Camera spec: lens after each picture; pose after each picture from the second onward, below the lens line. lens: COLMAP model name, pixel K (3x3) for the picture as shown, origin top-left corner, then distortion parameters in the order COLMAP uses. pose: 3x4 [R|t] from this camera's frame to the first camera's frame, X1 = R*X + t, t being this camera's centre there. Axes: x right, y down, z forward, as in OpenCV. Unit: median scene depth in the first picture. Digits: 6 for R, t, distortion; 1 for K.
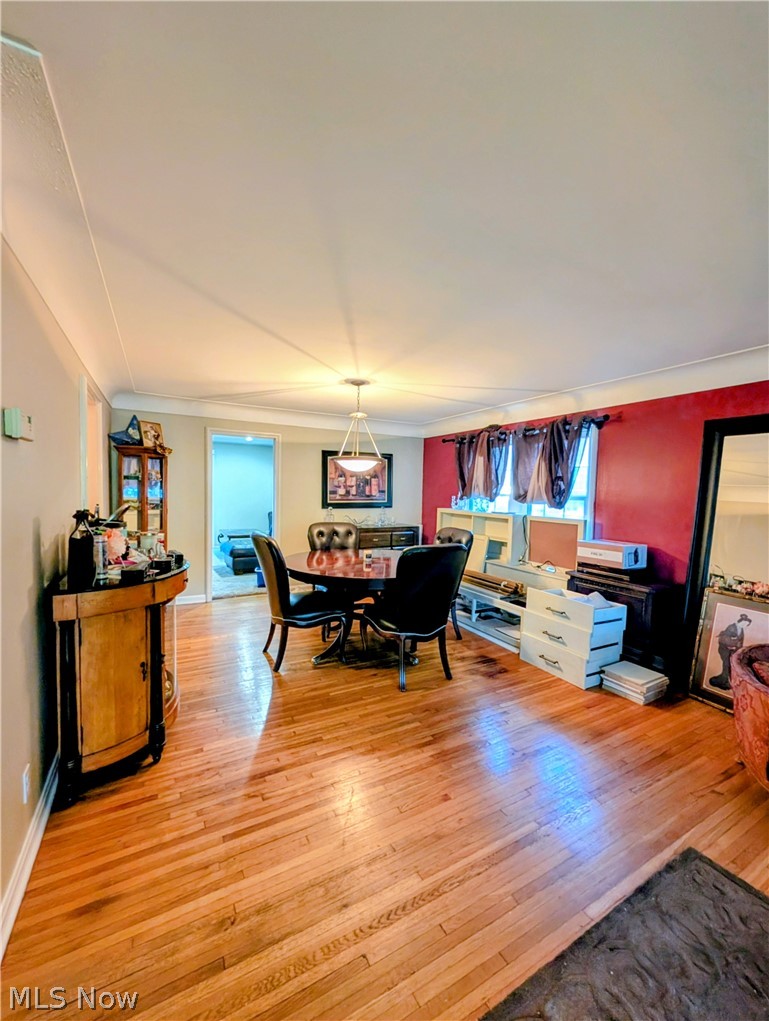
lens RADIAL K [[410.2, 0, 390.9], [0, 410.2, 513.0], [0, 0, 1]] dist [-0.000281, 0.000037]
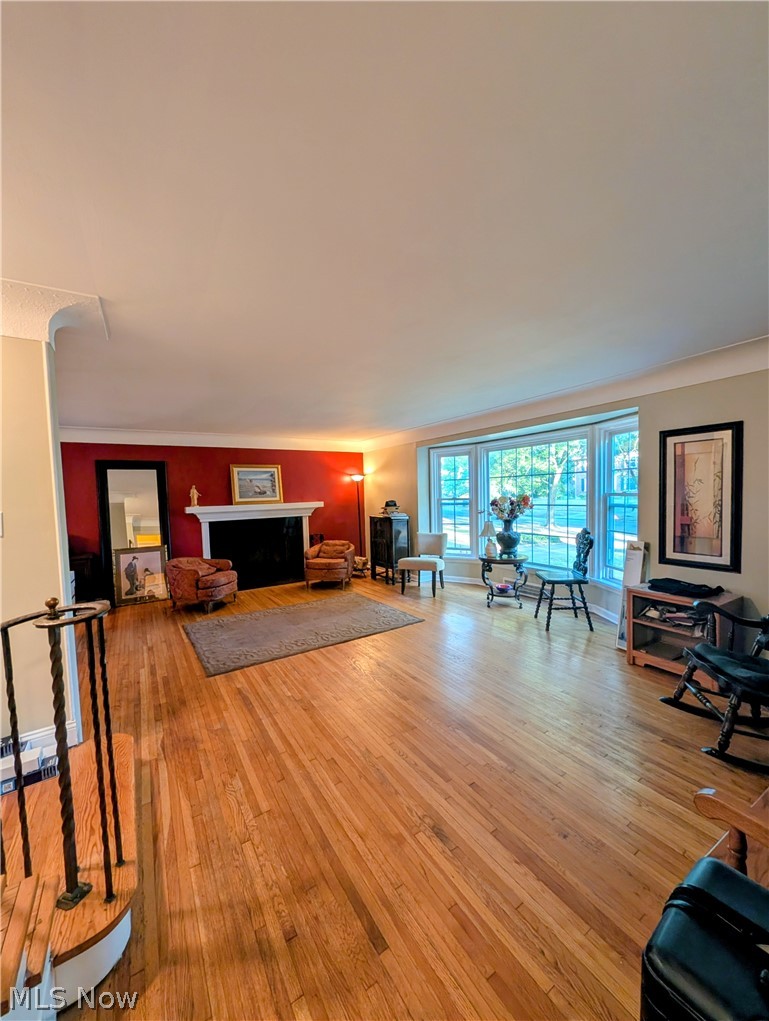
lens RADIAL K [[396.8, 0, 384.5], [0, 396.8, 510.5], [0, 0, 1]] dist [-0.000177, 0.000000]
pose [[-0.063304, -0.067878, 0.995683, -0.804868], [0.087881, 0.993430, 0.073312, -0.013449], [-0.994117, 0.092143, -0.056923, -0.113682]]
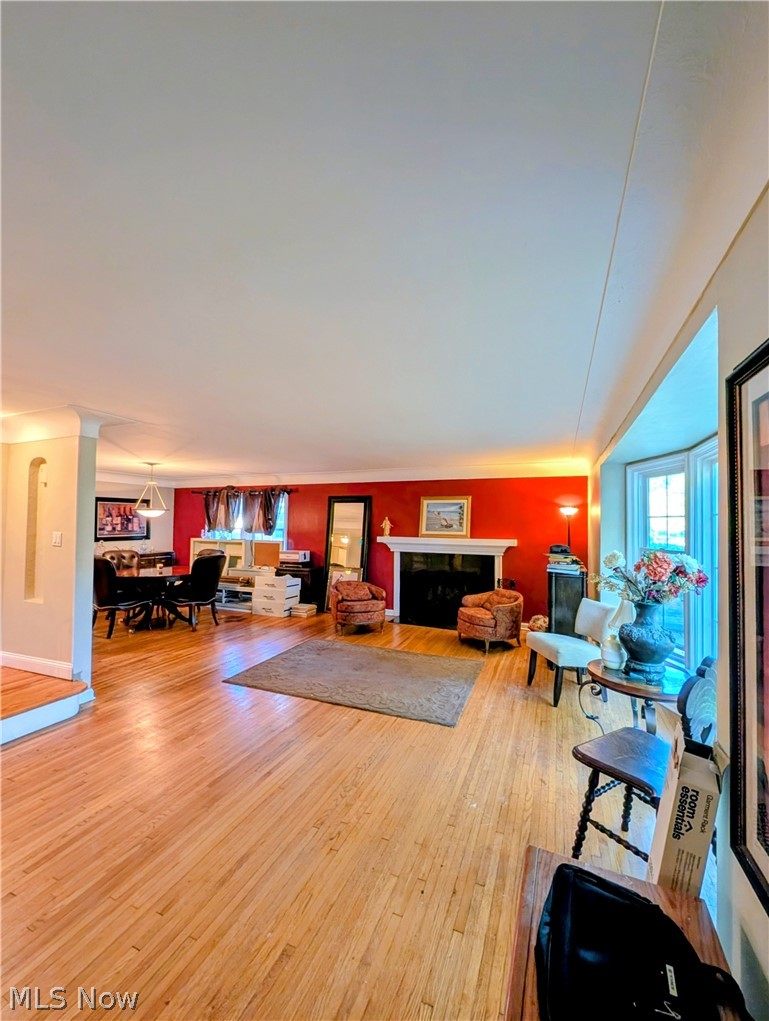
lens RADIAL K [[410.2, 0, 390.9], [0, 410.2, 513.0], [0, 0, 1]] dist [-0.000281, 0.000037]
pose [[0.782266, 0.000581, 0.622944, -0.319704], [0.044543, 0.997388, -0.056865, 0.018275], [-0.621350, 0.072231, 0.780197, -0.797241]]
